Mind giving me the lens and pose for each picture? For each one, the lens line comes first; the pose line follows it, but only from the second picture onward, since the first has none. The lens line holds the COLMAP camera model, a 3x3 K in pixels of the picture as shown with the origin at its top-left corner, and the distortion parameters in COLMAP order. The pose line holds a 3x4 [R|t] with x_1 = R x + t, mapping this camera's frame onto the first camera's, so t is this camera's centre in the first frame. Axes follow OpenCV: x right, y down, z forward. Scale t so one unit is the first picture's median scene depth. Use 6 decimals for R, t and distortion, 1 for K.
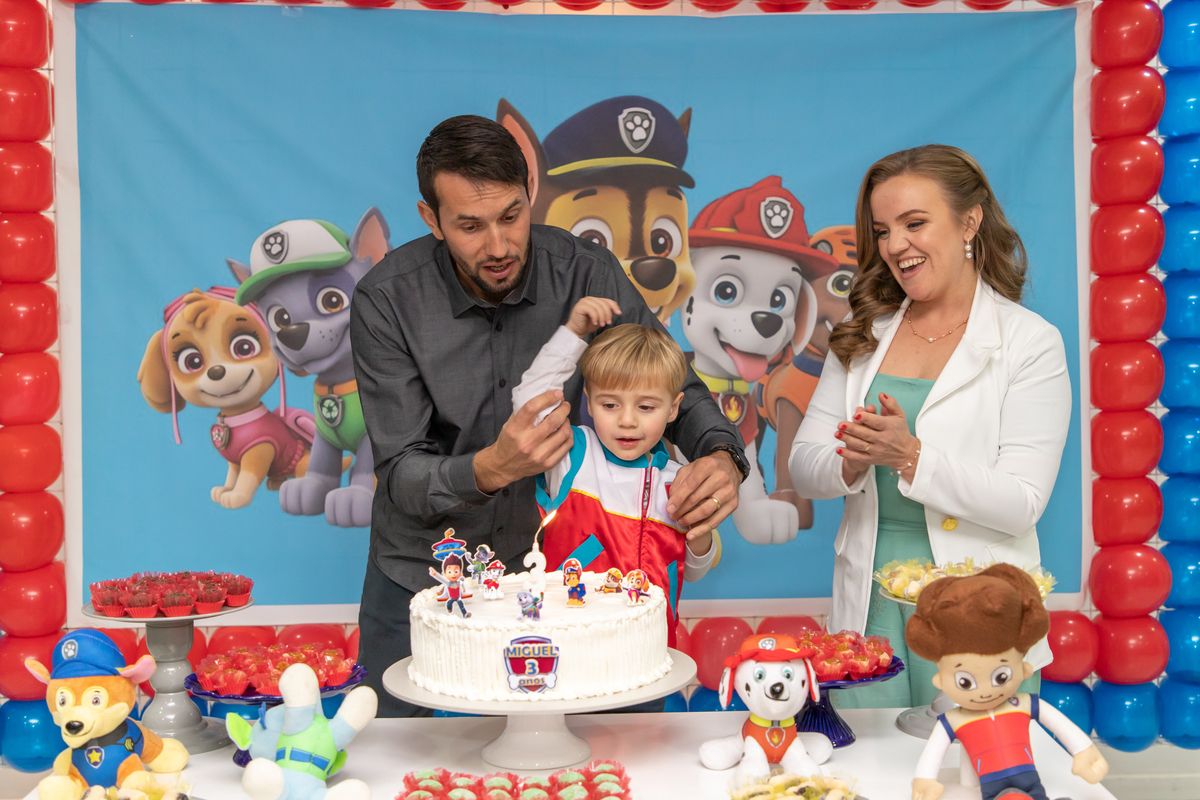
lens RADIAL K [[1542.7, 0, 638.7], [0, 1542.7, 399.8], [0, 0, 1]] dist [0.027721, -0.055538]
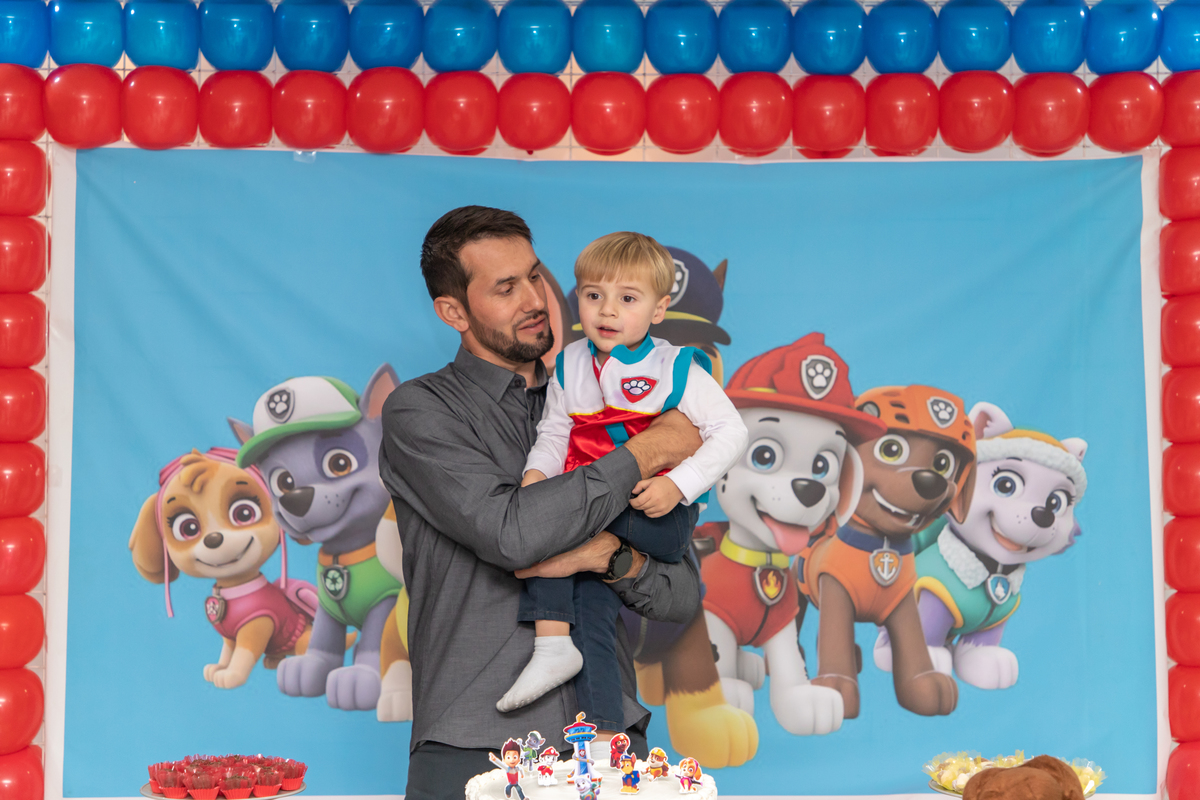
lens RADIAL K [[1998.8, 0, 587.3], [0, 1998.8, 372.1], [0, 0, 1]] dist [0.062825, -0.176763]
pose [[0.999762, 0.008141, -0.020251, -0.025722], [-0.009837, 0.996322, -0.085117, -0.017965], [0.019483, 0.085296, 0.996165, -0.201456]]
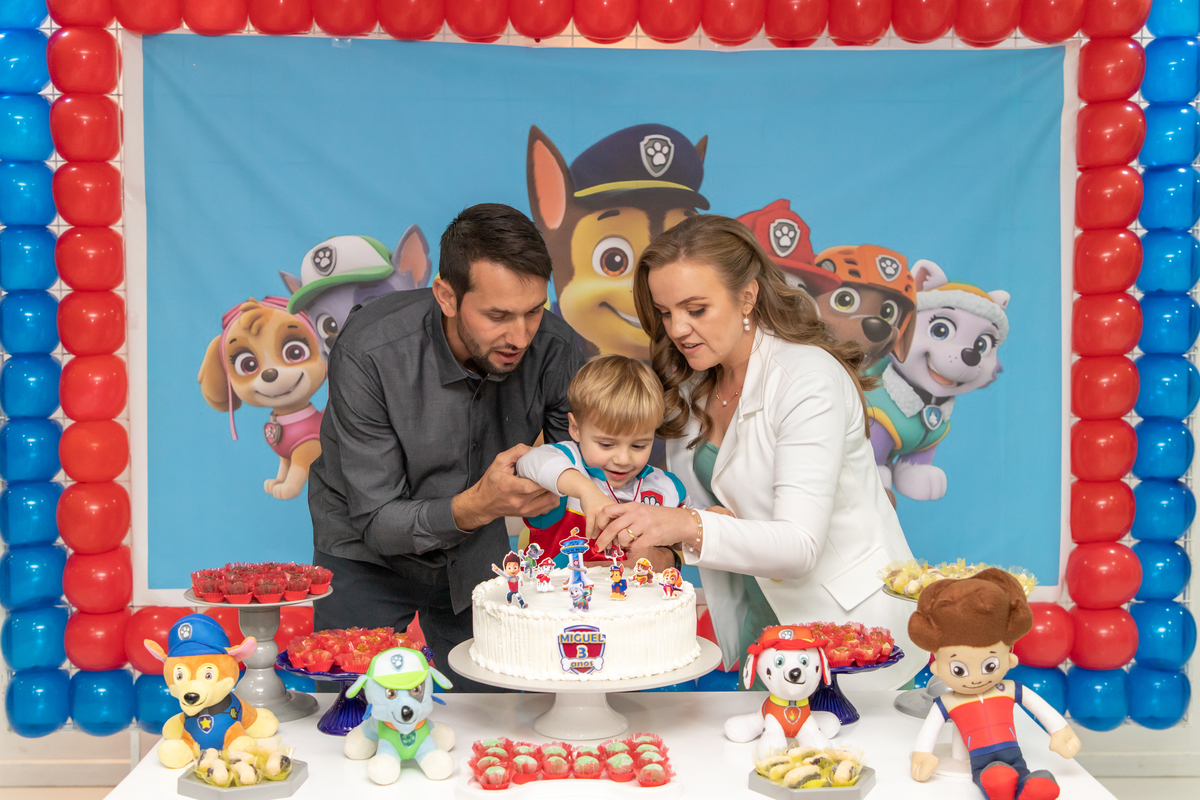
lens RADIAL K [[1511.4, 0, 614.3], [0, 1511.4, 426.8], [0, 0, 1]] dist [0.019565, -0.027754]
pose [[0.999901, 0.012121, -0.007148, -0.021581], [-0.011902, 0.999480, 0.029966, -0.016075], [0.007508, -0.029878, 0.999525, -0.068588]]
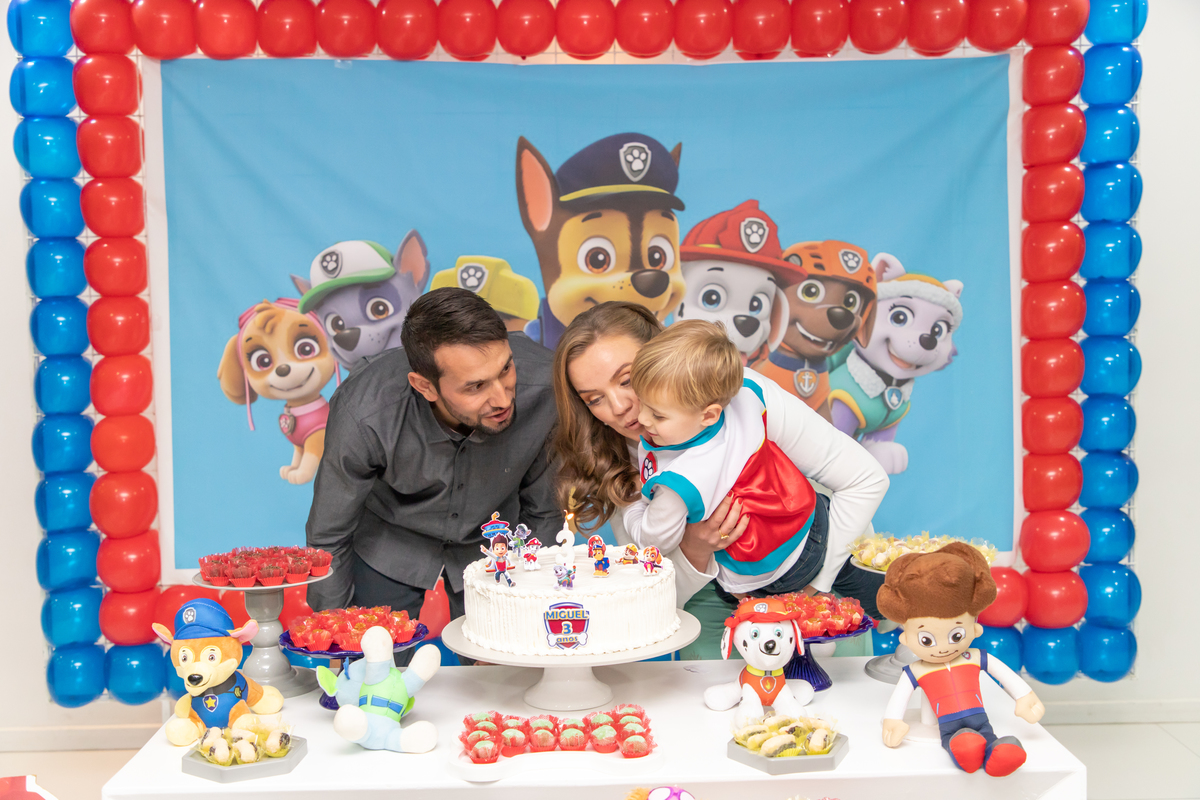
lens RADIAL K [[1333.9, 0, 601.0], [0, 1333.9, 406.4], [0, 0, 1]] dist [0.014810, -0.027428]
pose [[0.999888, -0.006209, -0.013617, -0.014994], [0.006573, 0.999618, 0.026847, -0.015926], [0.013445, -0.026933, 0.999547, -0.023685]]
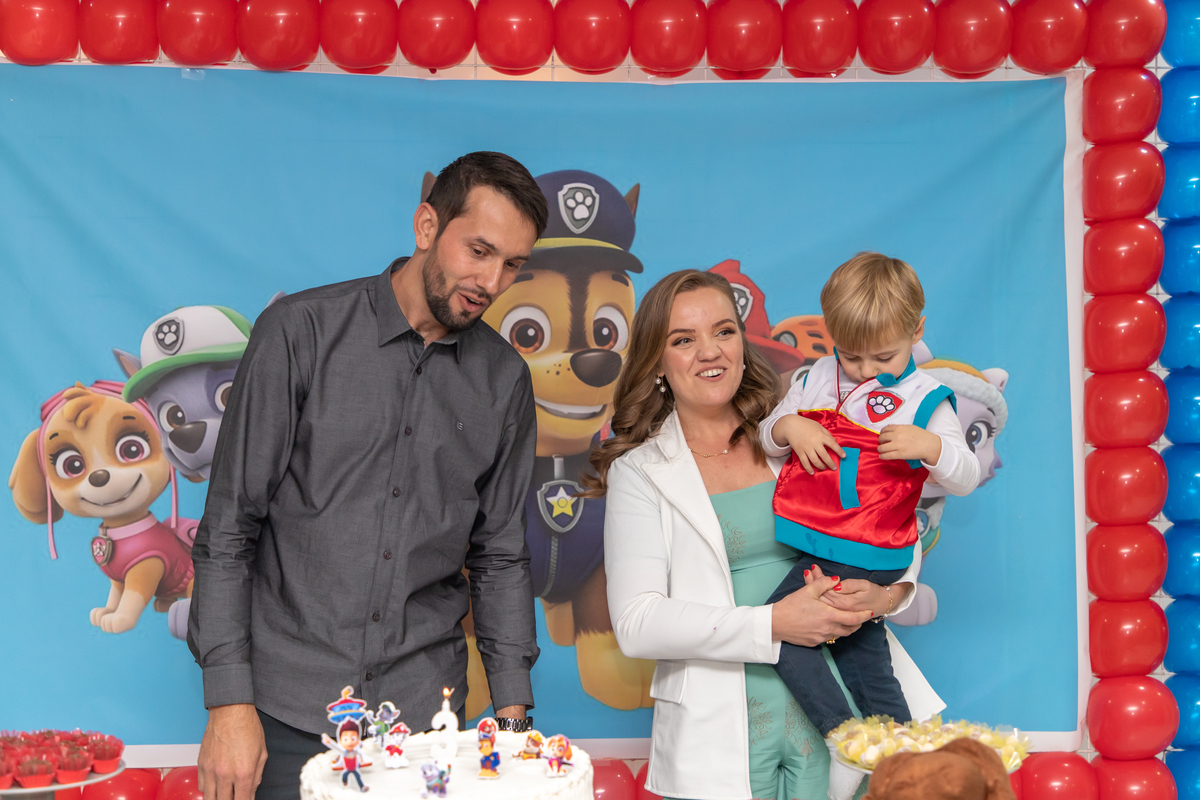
lens RADIAL K [[1750.7, 0, 635.8], [0, 1750.7, 368.4], [0, 0, 1]] dist [0.049819, -0.134923]
pose [[0.999795, 0.005898, 0.019350, 0.013076], [-0.004821, 0.998462, -0.055225, -0.026165], [-0.019646, 0.055121, 0.998286, -0.010244]]
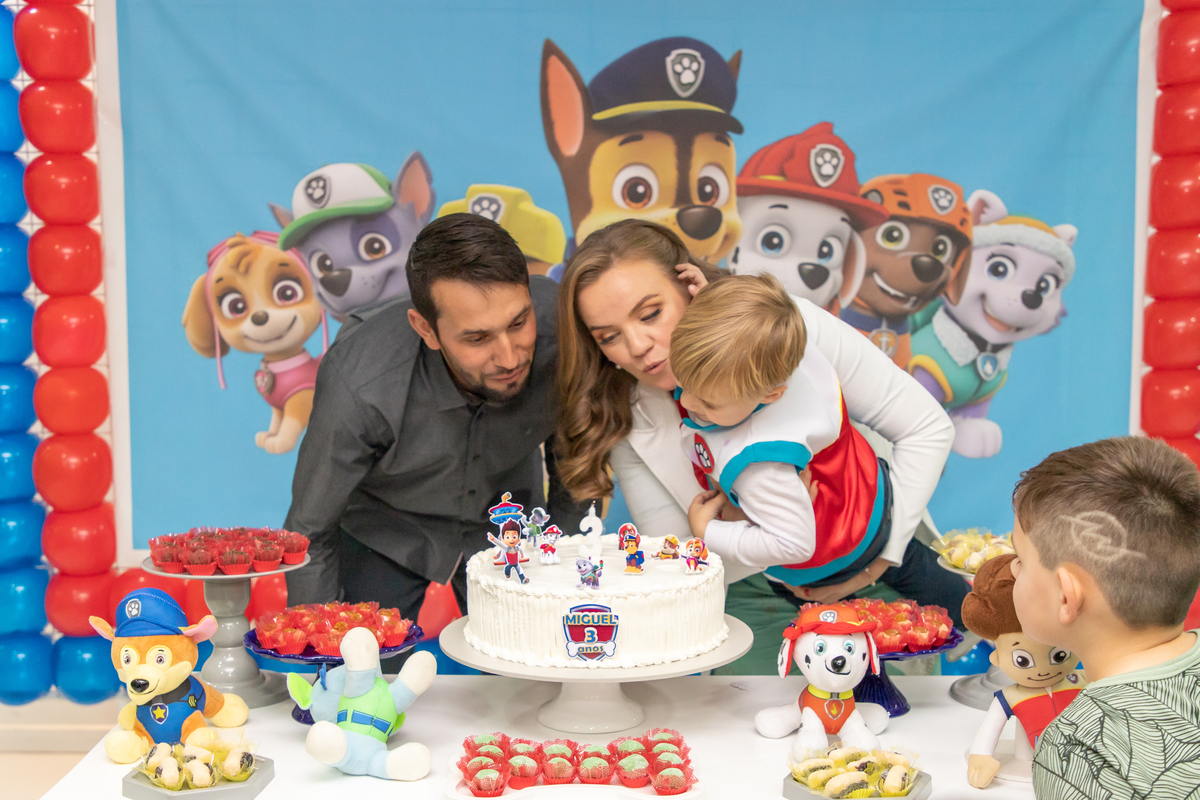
lens RADIAL K [[1517.0, 0, 599.2], [0, 1517.0, 488.2], [0, 0, 1]] dist [0.005778, 0.016332]
pose [[0.999210, 0.017768, -0.035542, -0.016984], [-0.014045, 0.994644, 0.102401, -0.011751], [0.037171, -0.101820, 0.994108, 0.020655]]
